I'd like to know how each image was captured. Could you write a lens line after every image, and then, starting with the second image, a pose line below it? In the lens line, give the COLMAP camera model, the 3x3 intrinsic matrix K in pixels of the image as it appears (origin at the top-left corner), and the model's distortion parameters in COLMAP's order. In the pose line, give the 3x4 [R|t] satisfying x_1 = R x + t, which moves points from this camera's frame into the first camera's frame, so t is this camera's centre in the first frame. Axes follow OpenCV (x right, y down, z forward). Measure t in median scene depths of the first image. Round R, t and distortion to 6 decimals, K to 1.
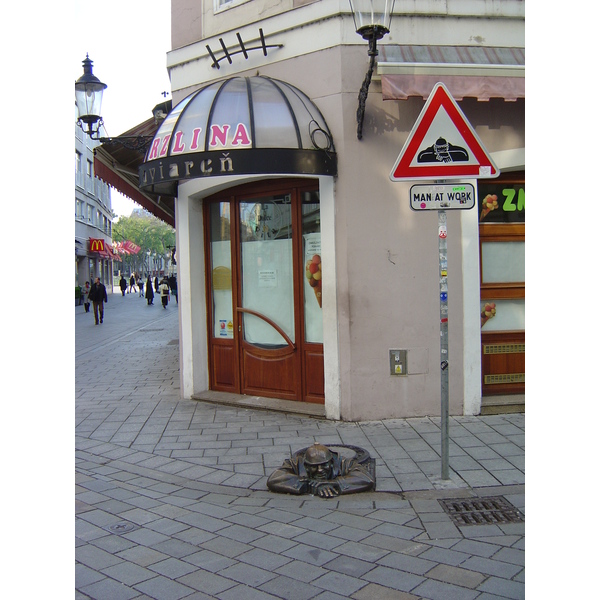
lens RADIAL K [[646.1, 0, 300.0], [0, 646.1, 300.0], [0, 0, 1]] dist [-0.150615, 0.013735]
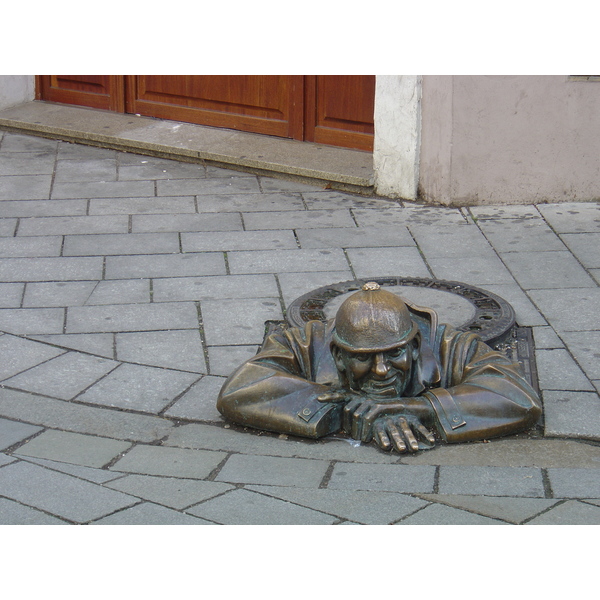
lens RADIAL K [[1664.9, 0, 300.0], [0, 1664.9, 300.0], [0, 0, 1]] dist [-0.049412, -1.008990]
pose [[0.999415, 0.023640, 0.024707, -0.029458], [-0.029288, 0.964712, 0.261673, 0.007689], [-0.017650, -0.262244, 0.964840, 0.165798]]
